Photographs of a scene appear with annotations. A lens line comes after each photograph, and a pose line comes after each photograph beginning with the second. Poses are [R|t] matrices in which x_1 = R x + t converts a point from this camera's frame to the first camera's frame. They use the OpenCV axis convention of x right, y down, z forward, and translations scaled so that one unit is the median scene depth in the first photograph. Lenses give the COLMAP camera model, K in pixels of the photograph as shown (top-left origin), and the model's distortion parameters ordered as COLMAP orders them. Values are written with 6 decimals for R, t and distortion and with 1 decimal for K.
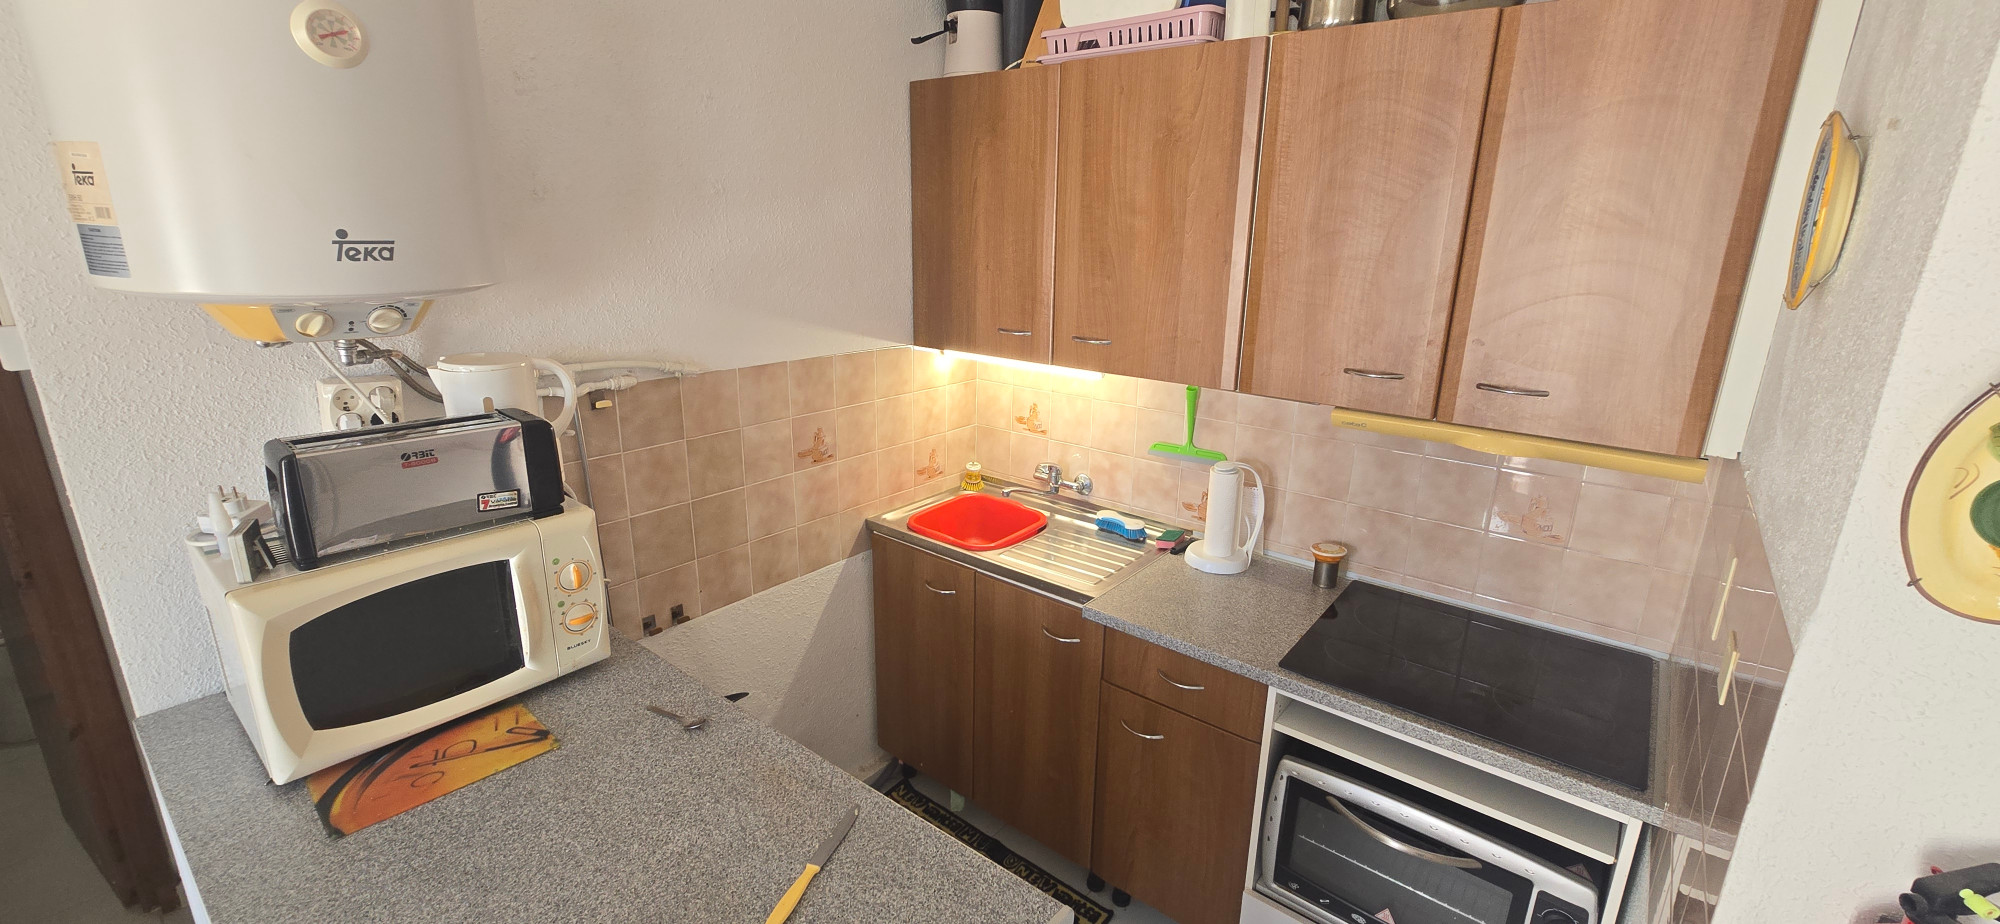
lens RADIAL K [[811.3, 0, 1000.0], [0, 811.3, 462.0], [0, 0, 1]] dist [-0.000195, -0.000057]
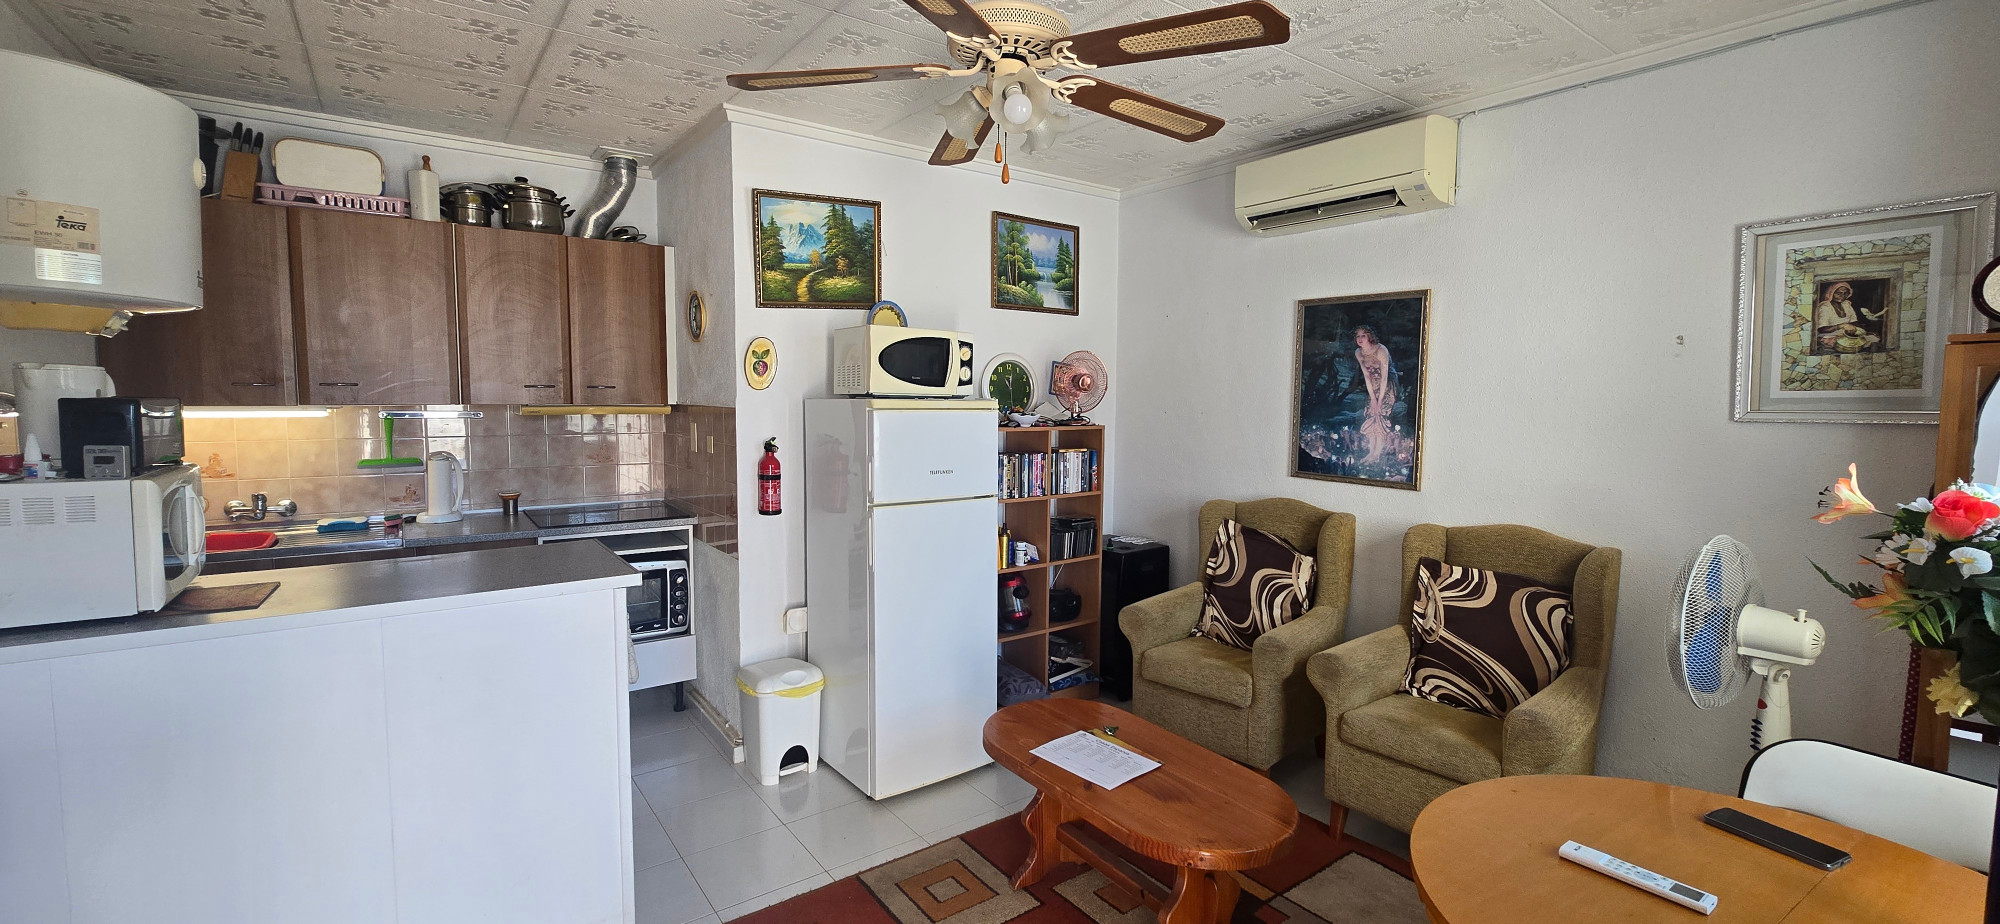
lens RADIAL K [[812.1, 0, 993.0], [0, 812.1, 452.6], [0, 0, 1]] dist [-0.000473, -0.000698]
pose [[0.259317, -0.091546, 0.961444, -1.119065], [0.261908, 0.964859, 0.021230, 0.279914], [-0.929601, 0.246305, 0.274181, -0.559330]]
